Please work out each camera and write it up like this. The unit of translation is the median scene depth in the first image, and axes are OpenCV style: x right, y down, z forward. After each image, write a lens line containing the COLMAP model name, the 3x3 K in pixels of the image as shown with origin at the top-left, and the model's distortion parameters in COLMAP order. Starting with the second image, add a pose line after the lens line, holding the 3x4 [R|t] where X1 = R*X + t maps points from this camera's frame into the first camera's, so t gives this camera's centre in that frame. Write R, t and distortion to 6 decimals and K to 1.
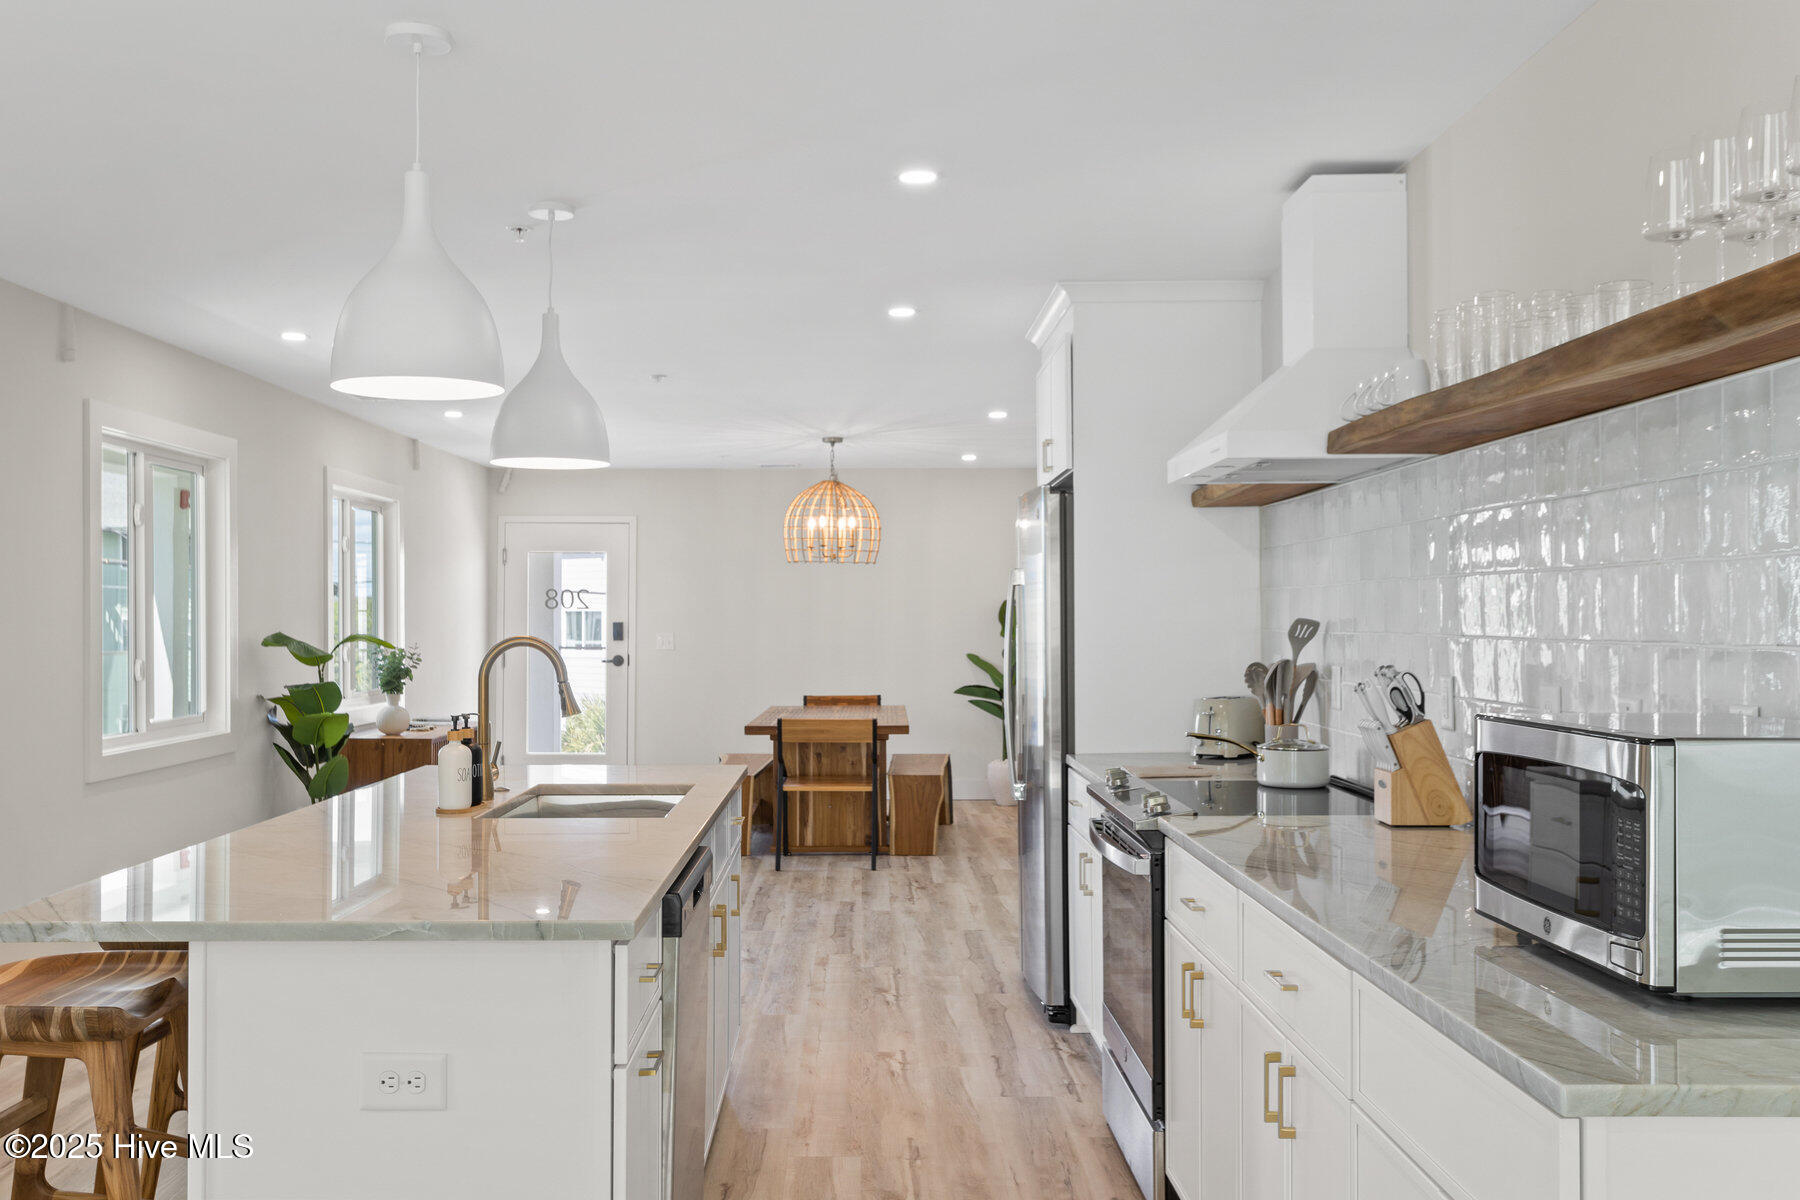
lens RADIAL K [[1702.4, 0, 900.1], [0, 1702.4, 610.9], [0, 0, 1]] dist [0.002151, 0.000000]
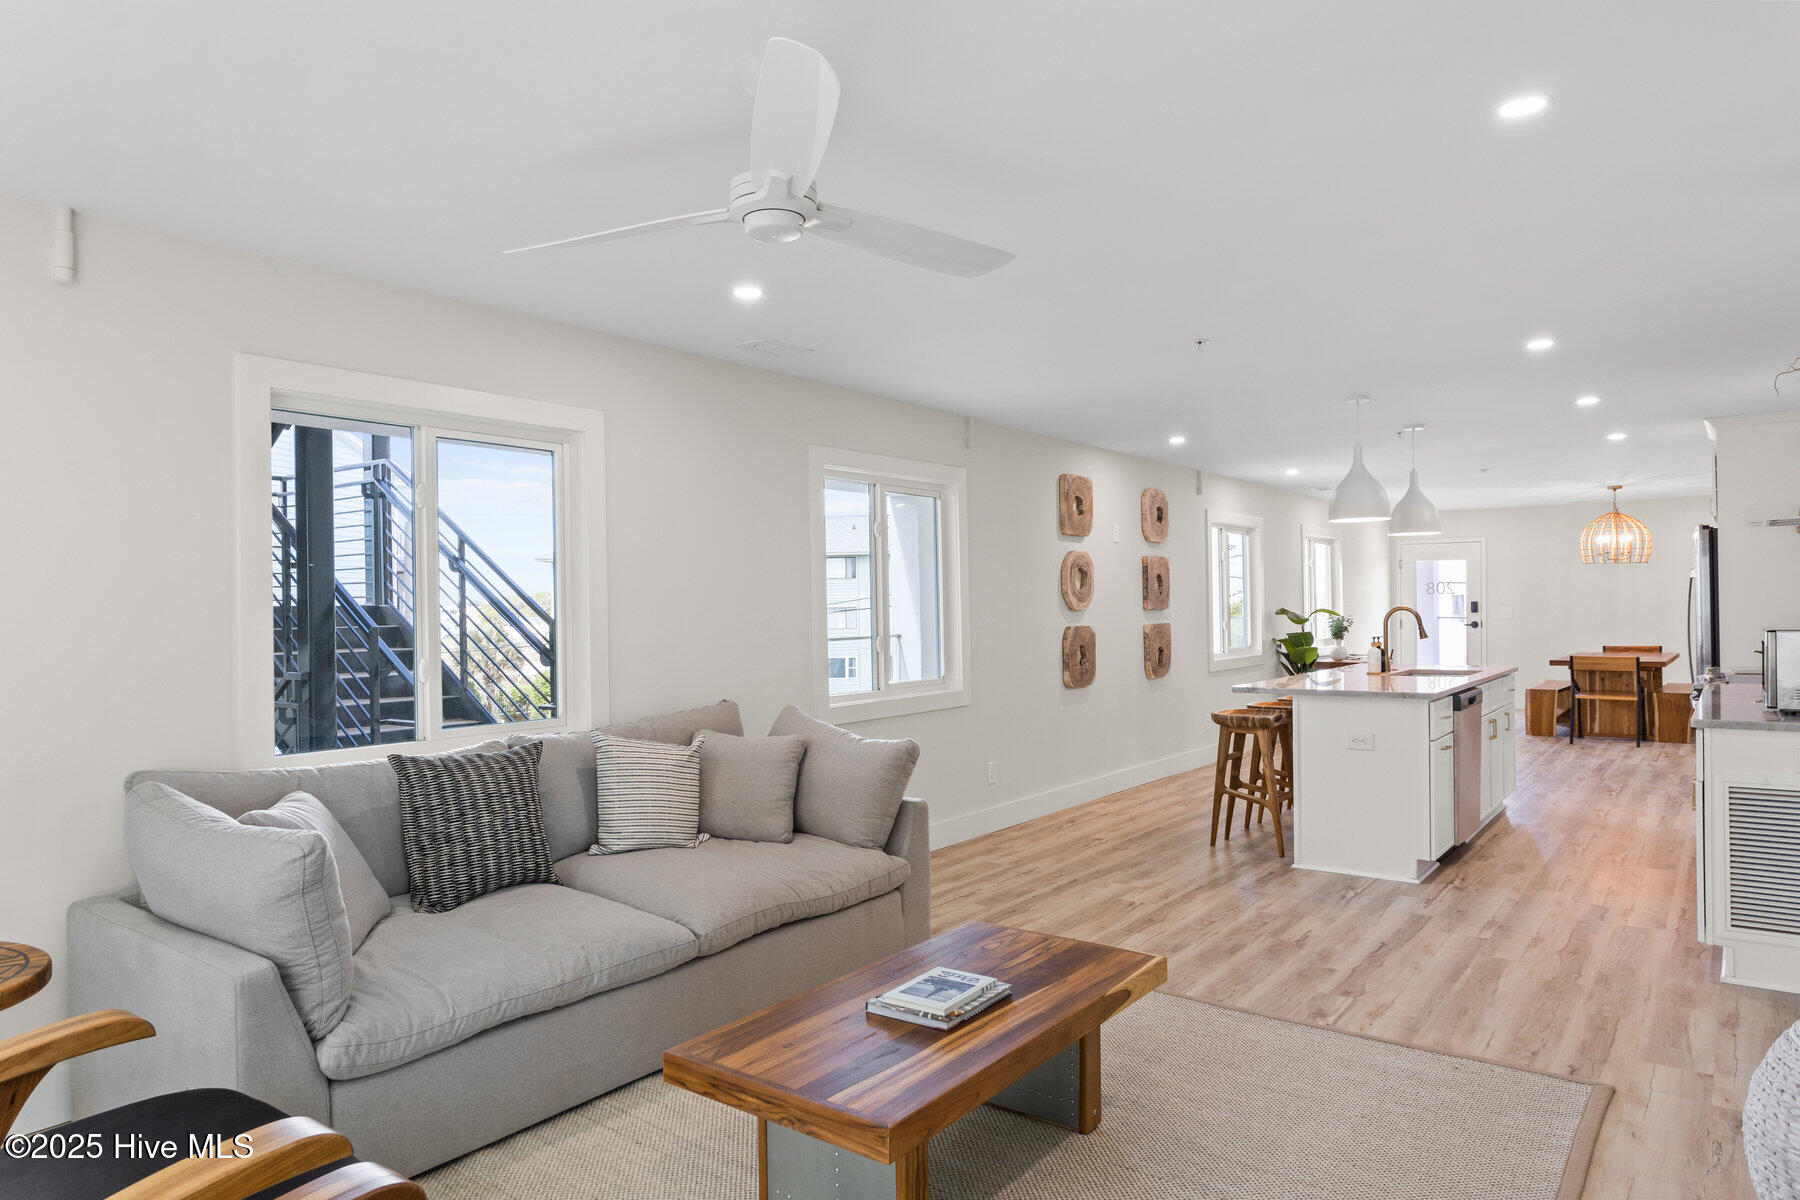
lens RADIAL K [[1104.8, 0, 886.4], [0, 1104.8, 607.5], [0, 0, 1]] dist [-0.005207, 0.004292]
pose [[0.784956, -0.010506, -0.619463, 0.090305], [0.016209, 0.999862, 0.003582, -0.000863], [0.619340, -0.012852, 0.785018, -0.356325]]
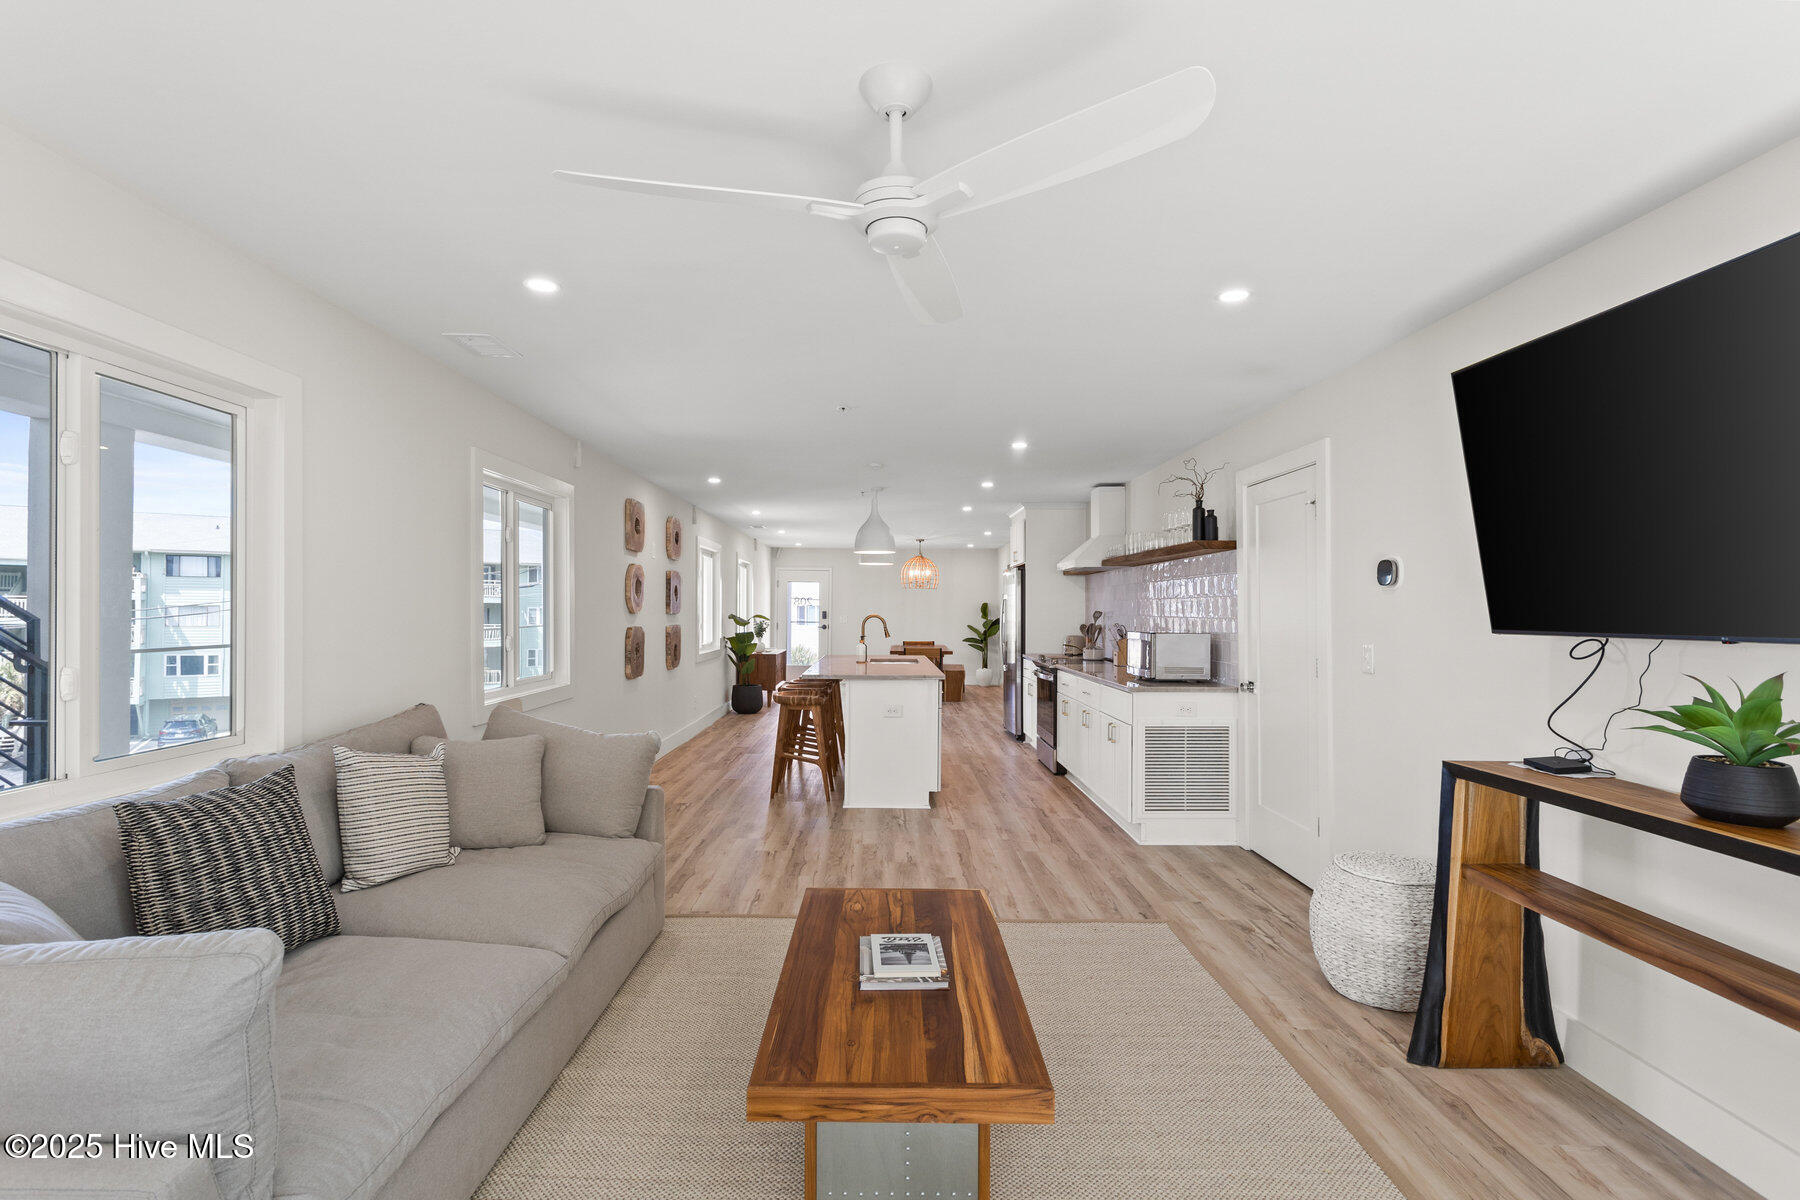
lens RADIAL K [[845.7, 0, 895.4], [0, 845.7, 604.2], [0, 0, 1]] dist [0.002626, 0.001301]
pose [[0.999763, 0.006059, -0.020923, -0.069041], [-0.006111, 0.999978, -0.002393, -0.001427], [0.020908, 0.002520, 0.999778, -0.369310]]
